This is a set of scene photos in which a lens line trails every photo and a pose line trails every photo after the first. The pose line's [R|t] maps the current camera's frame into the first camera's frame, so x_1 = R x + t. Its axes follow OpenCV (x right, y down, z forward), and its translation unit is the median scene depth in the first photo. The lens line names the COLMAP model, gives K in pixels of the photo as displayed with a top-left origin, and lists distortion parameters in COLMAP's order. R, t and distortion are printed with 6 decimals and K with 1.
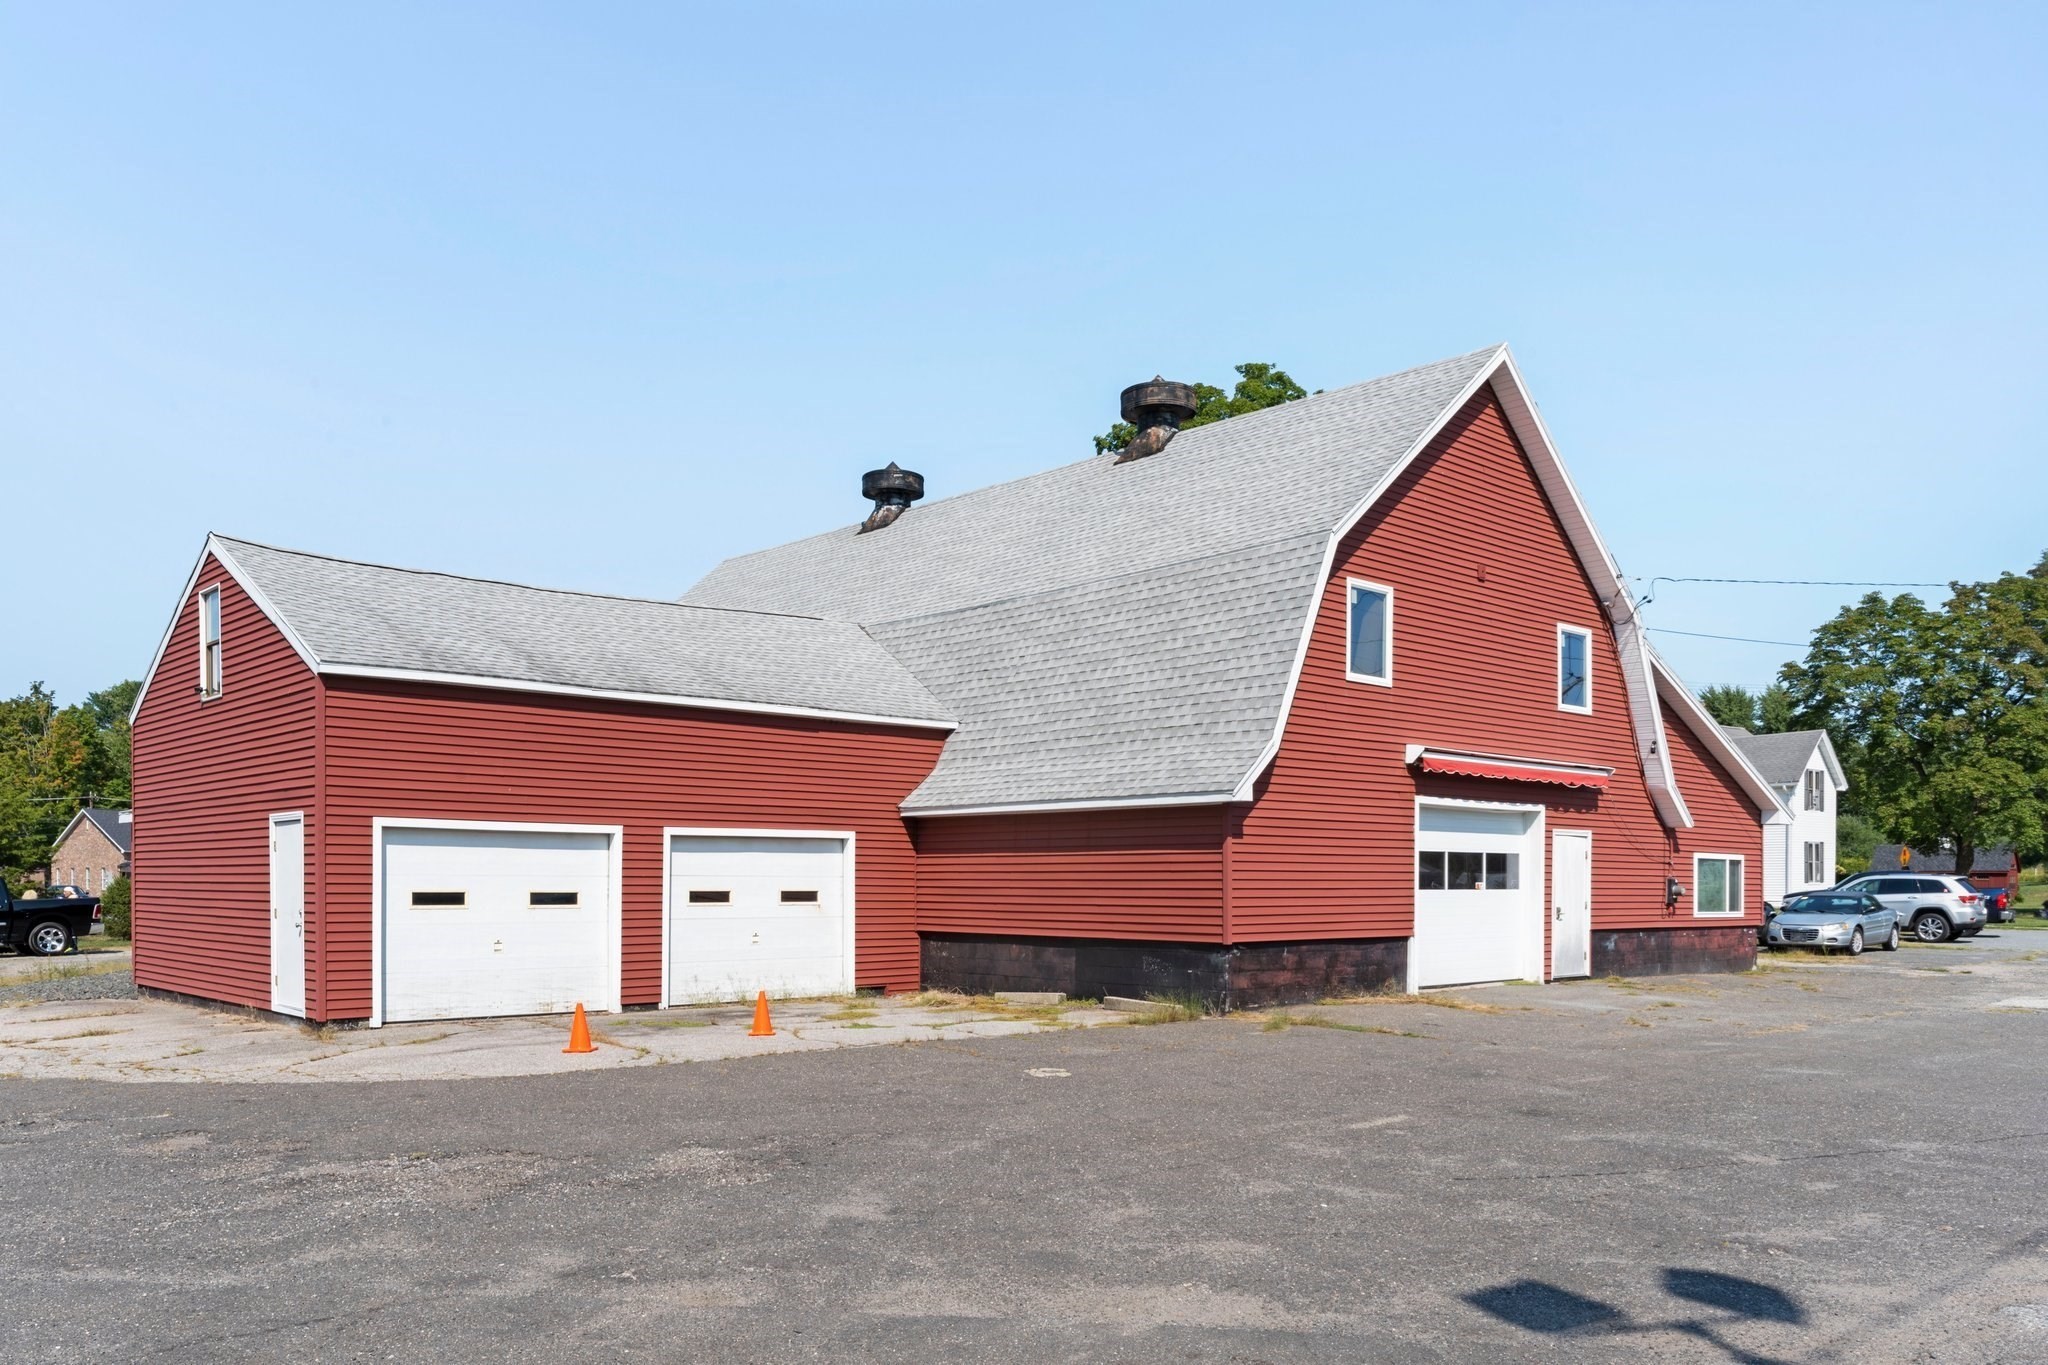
lens RADIAL K [[1555.3, 0, 1037.4], [0, 1555.3, 905.6], [0, 0, 1]] dist [0.007024, -0.002970]
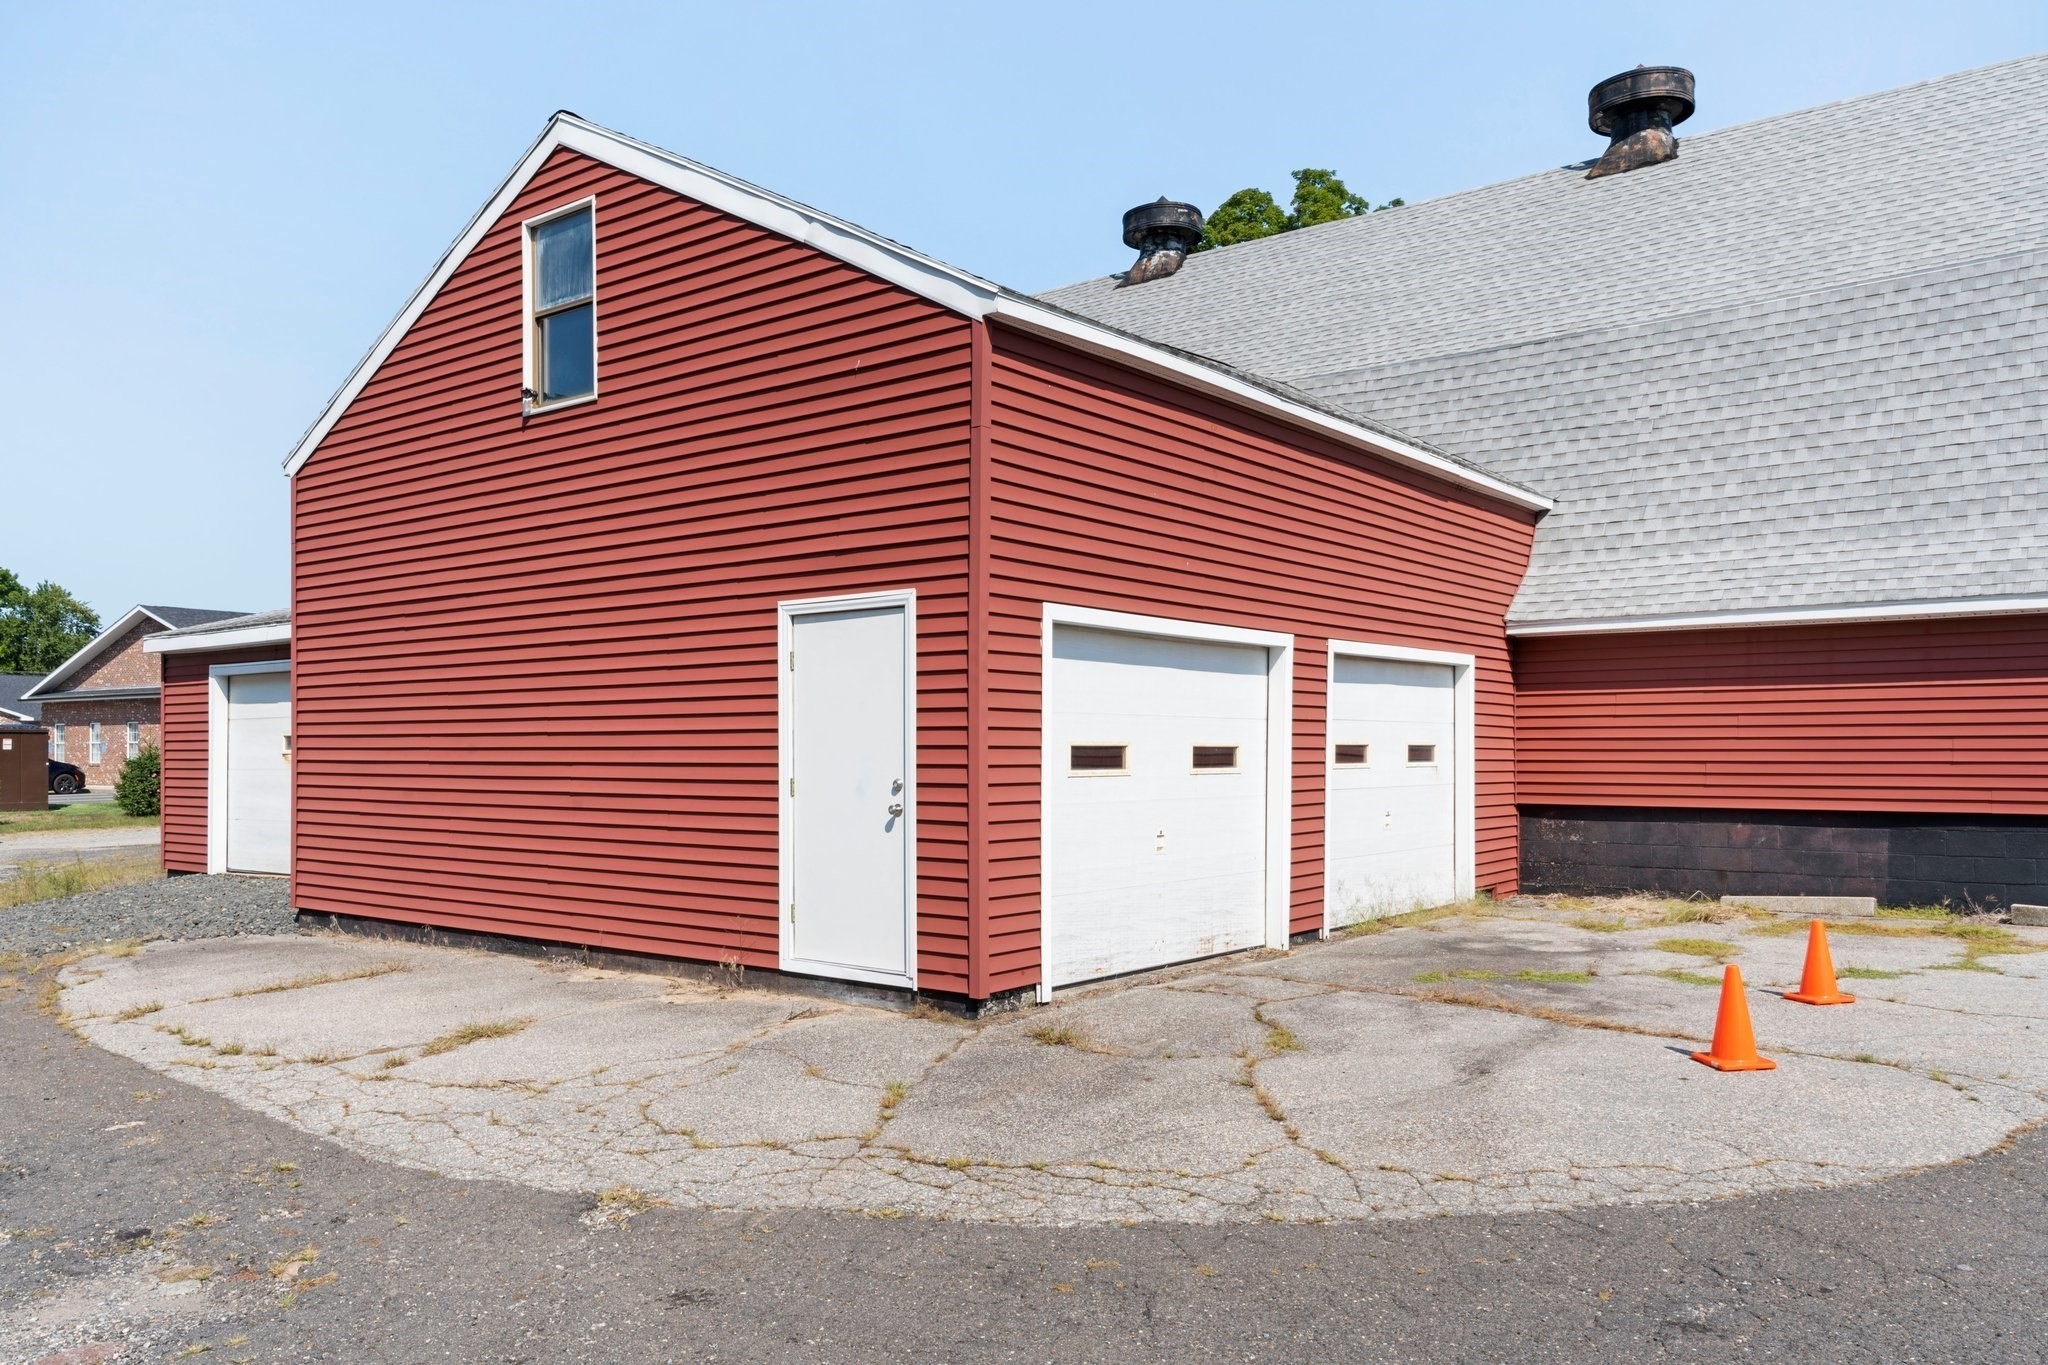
lens RADIAL K [[1517.7, 0, 1019.9], [0, 1517.7, 729.9], [0, 0, 1]] dist [0.005561, -0.001005]
pose [[0.987183, -0.004077, 0.159542, -0.432740], [0.008546, 0.999590, -0.027336, 0.000149], [-0.159365, 0.028349, 0.986813, 0.415967]]
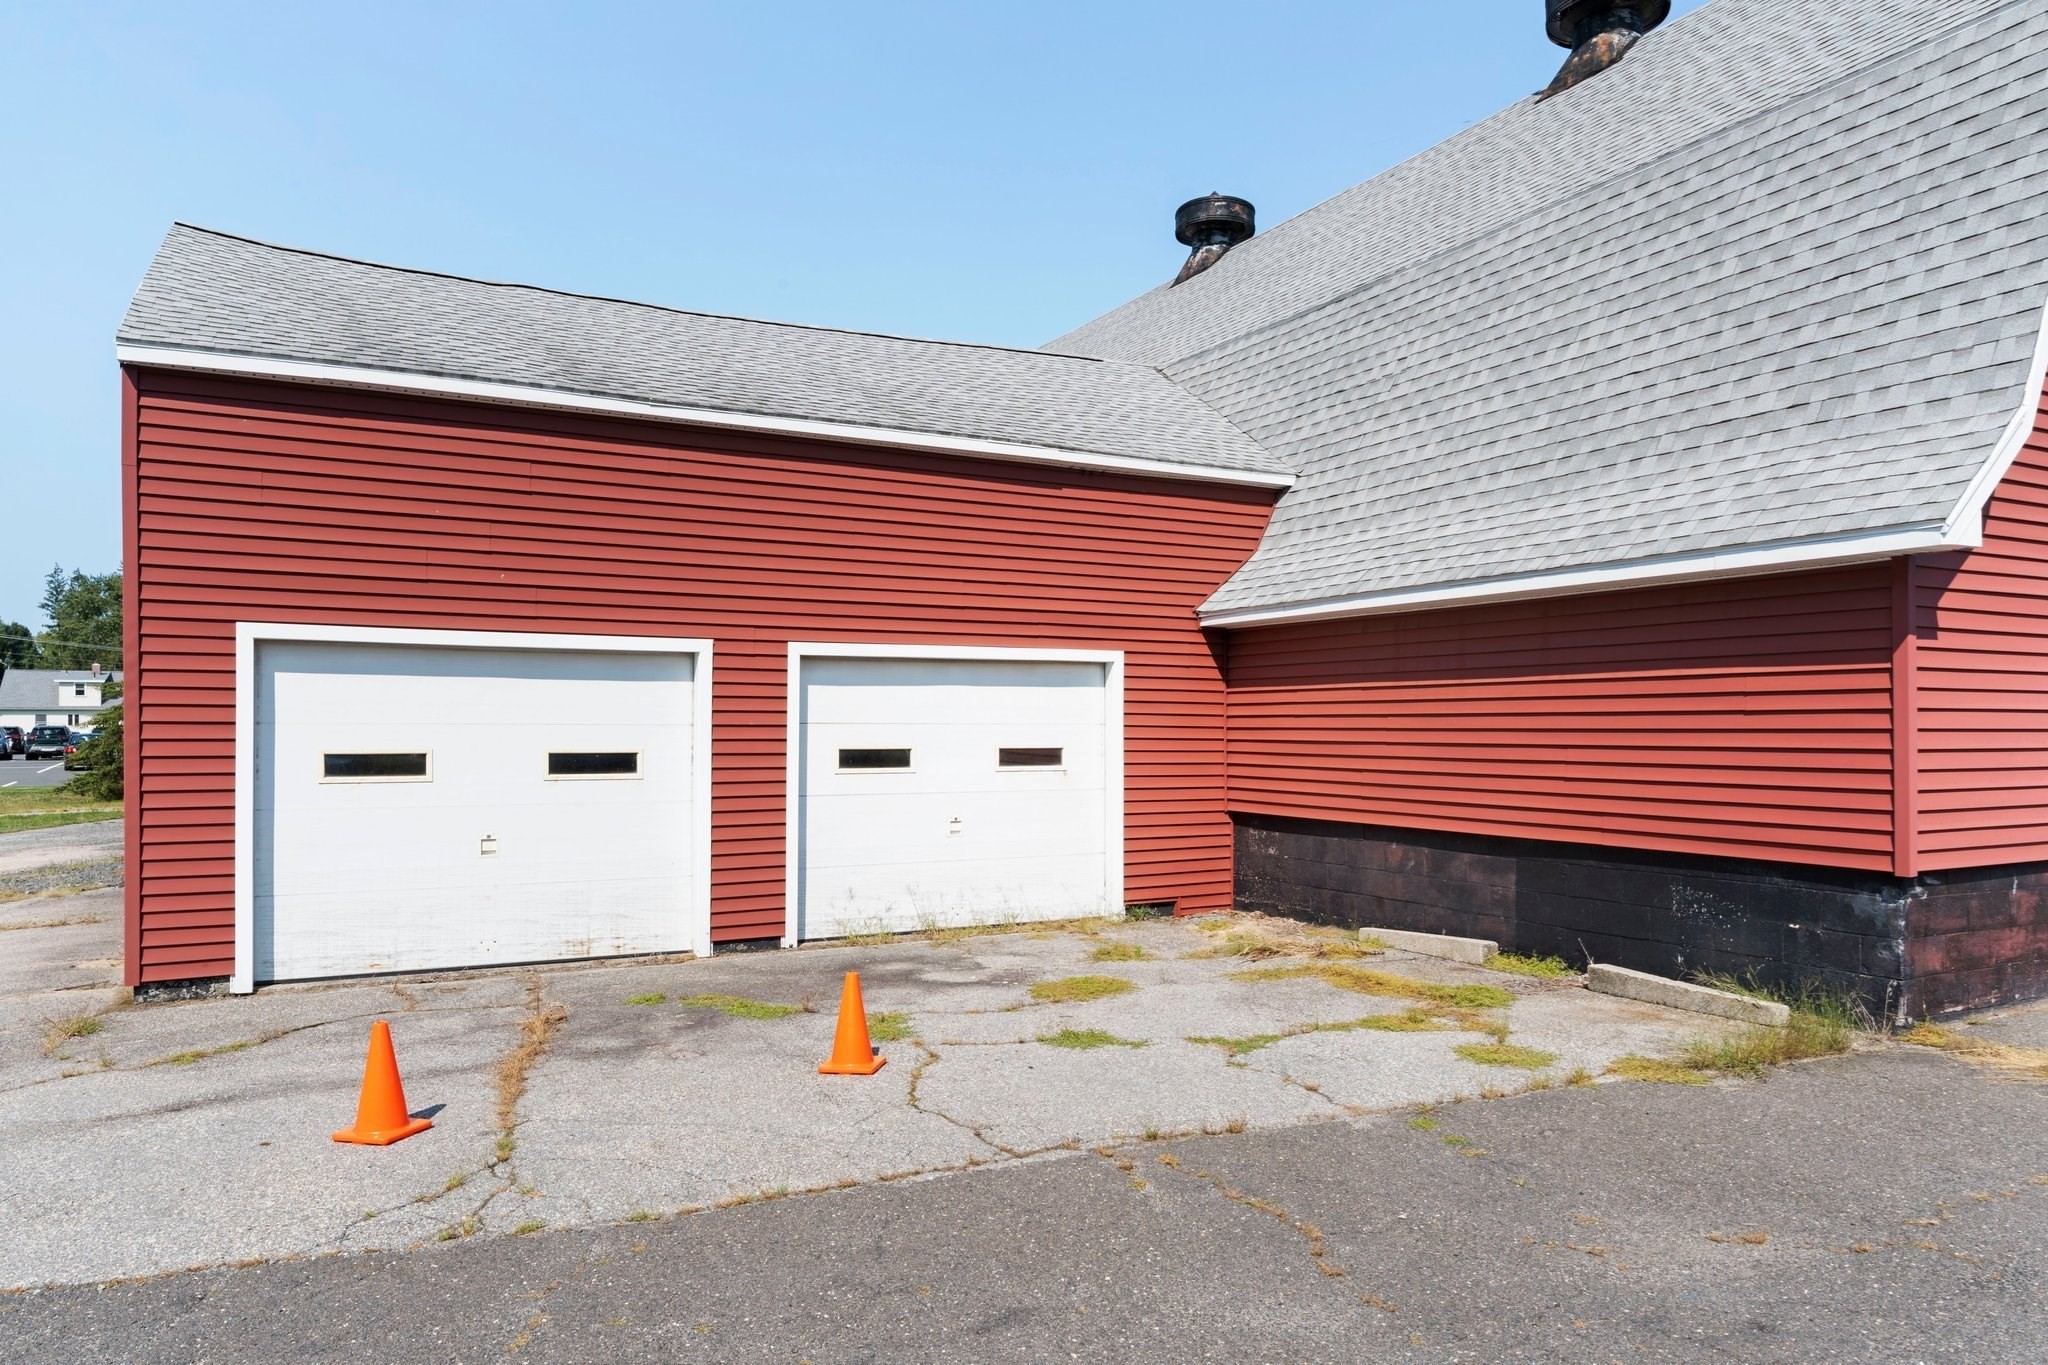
lens RADIAL K [[1339.5, 0, 1031.4], [0, 1339.5, 721.7], [0, 0, 1]] dist [-0.002828, 0.001302]
pose [[0.967581, -0.002978, -0.252542, -0.019886], [-0.001831, 0.999821, -0.018806, -0.010134], [0.252553, 0.018659, 0.967403, 0.504911]]
